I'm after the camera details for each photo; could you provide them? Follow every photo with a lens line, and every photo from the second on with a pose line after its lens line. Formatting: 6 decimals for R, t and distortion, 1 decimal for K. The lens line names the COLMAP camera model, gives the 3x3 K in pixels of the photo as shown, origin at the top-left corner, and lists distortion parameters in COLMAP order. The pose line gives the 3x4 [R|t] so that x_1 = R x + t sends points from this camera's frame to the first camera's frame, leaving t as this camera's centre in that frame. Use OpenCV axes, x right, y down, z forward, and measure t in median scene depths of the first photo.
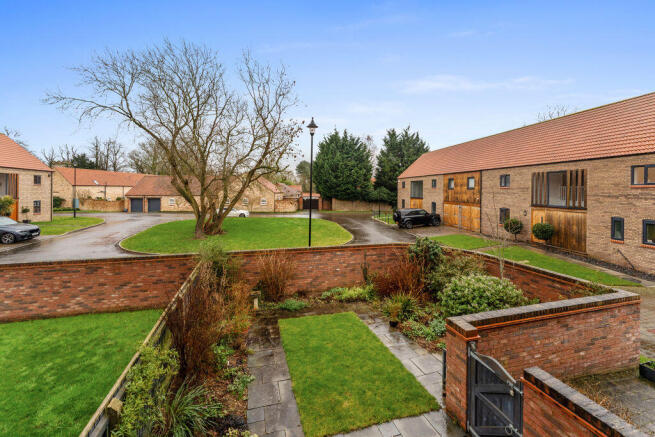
lens RADIAL K [[272.5, 0, 324.1], [0, 272.5, 188.8], [0, 0, 1]] dist [-0.001708, 0.000251]
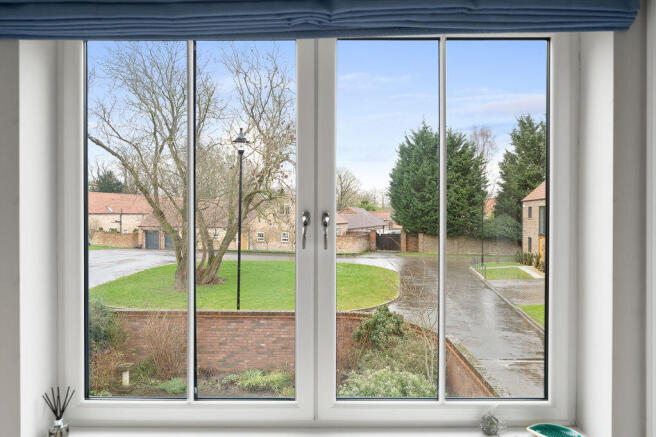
lens RADIAL K [[429.8, 0, 328.5], [0, 429.8, 219.3], [0, 0, 1]] dist [-0.006044, -0.001228]
pose [[0.959344, 0.001162, -0.282239, 0.112403], [0.002140, 0.999933, 0.011390, -0.008712], [0.282233, -0.011530, 0.959277, -0.002818]]
